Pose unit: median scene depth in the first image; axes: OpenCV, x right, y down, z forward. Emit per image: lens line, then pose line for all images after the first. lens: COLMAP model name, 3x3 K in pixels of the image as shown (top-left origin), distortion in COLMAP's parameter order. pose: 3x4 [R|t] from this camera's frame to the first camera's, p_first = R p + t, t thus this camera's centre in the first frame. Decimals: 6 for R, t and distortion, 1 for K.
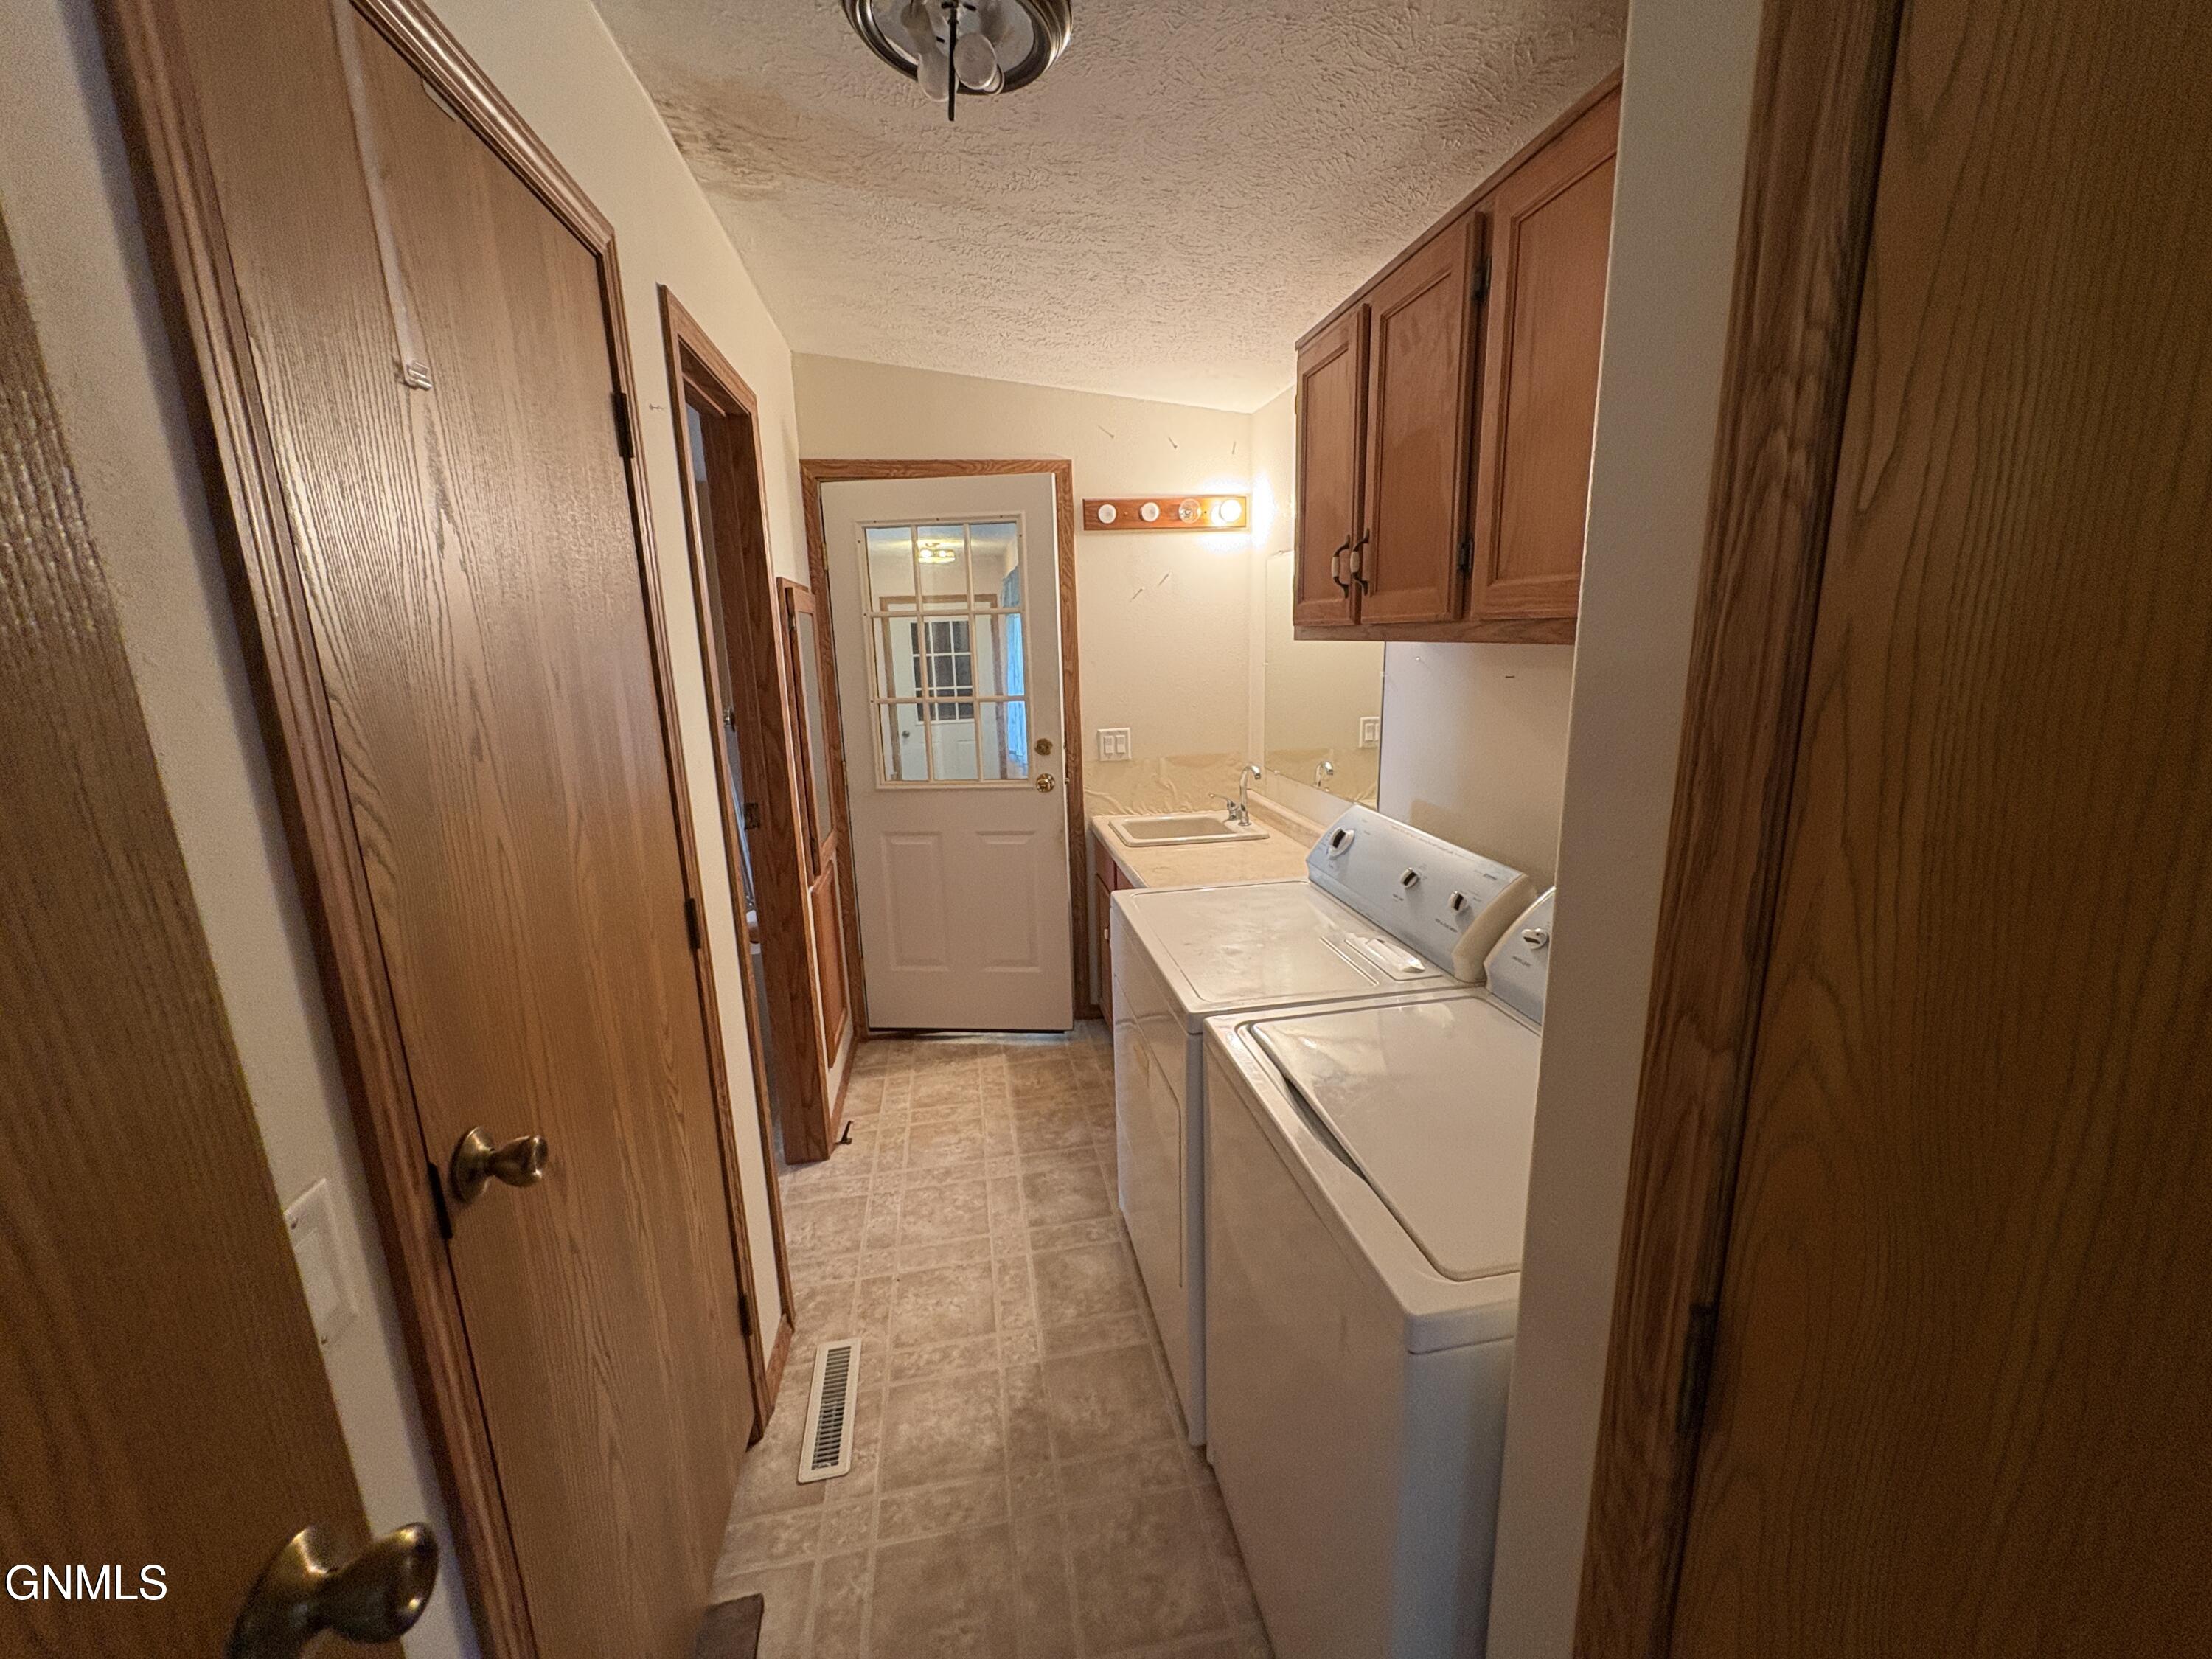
lens RADIAL K [[879.4, 0, 1106.6], [0, 879.4, 828.6], [0, 0, 1]] dist [-0.006589, -0.000039]
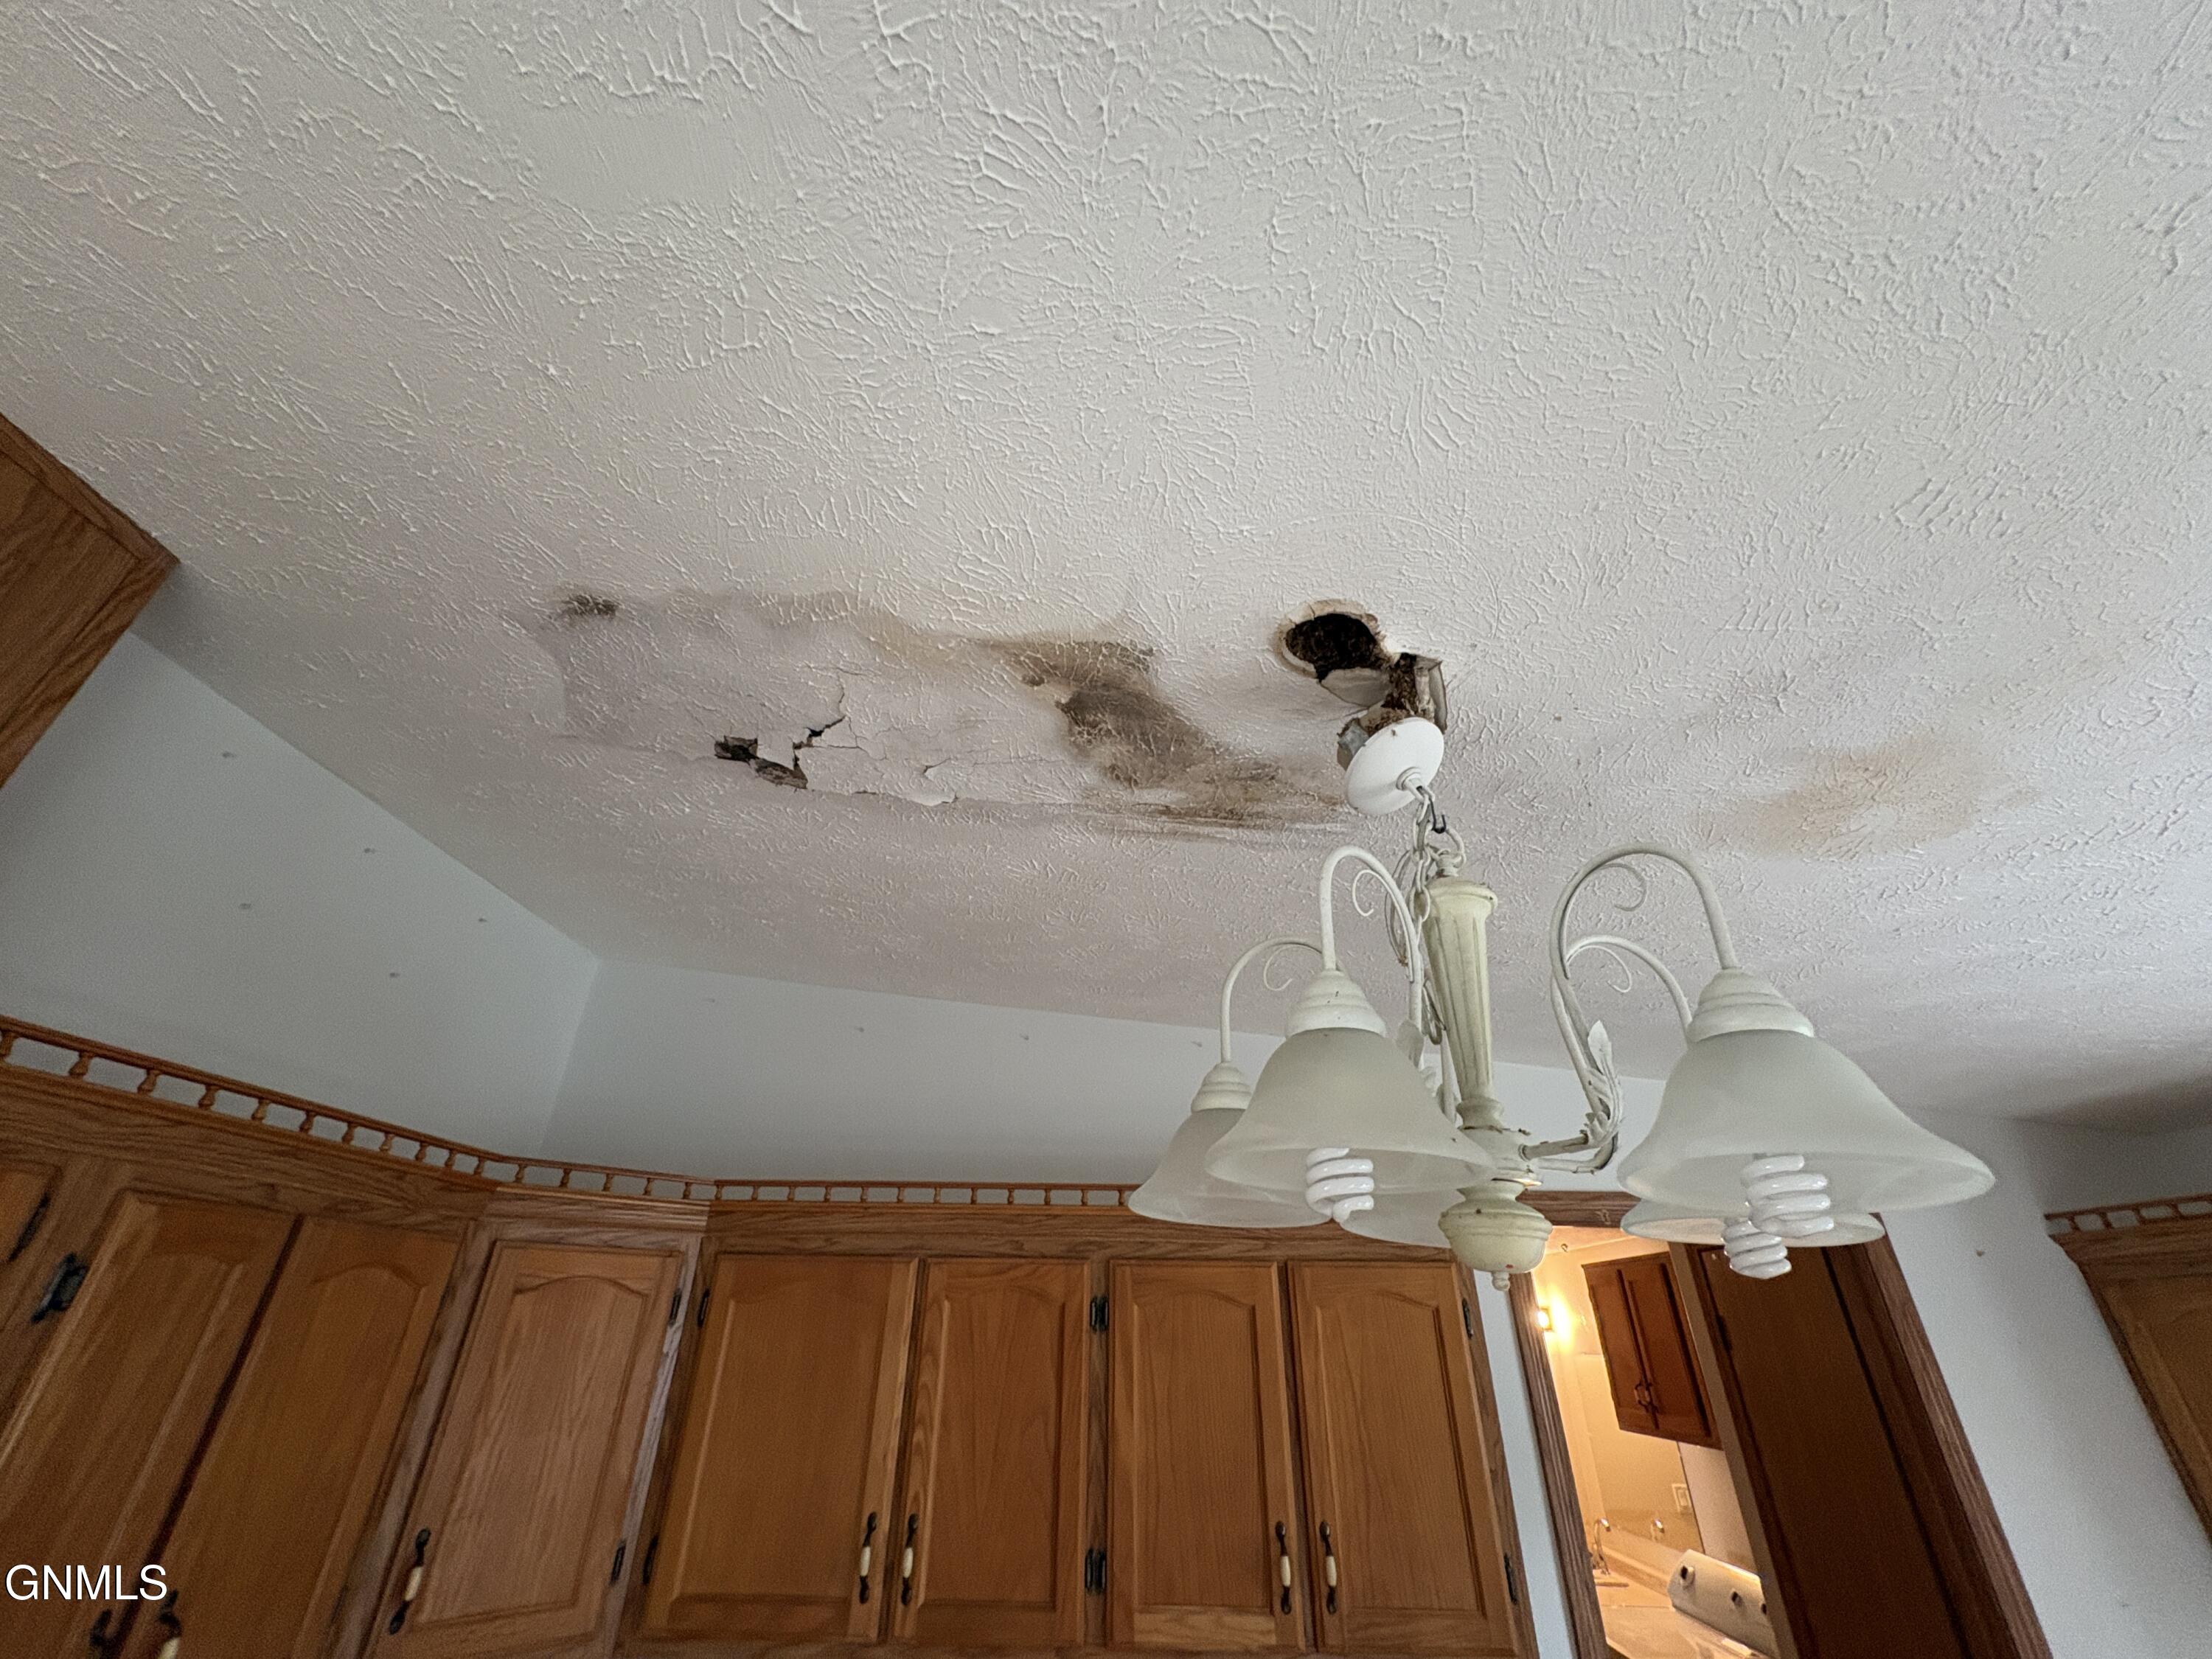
lens RADIAL K [[879.4, 0, 1102.1], [0, 879.4, 829.2], [0, 0, 1]] dist [-0.006589, -0.000039]
pose [[0.978693, -0.060984, -0.196063, -0.410781], [-0.087397, 0.740333, -0.666535, 0.167625], [0.185800, 0.669468, 0.719229, -1.356900]]
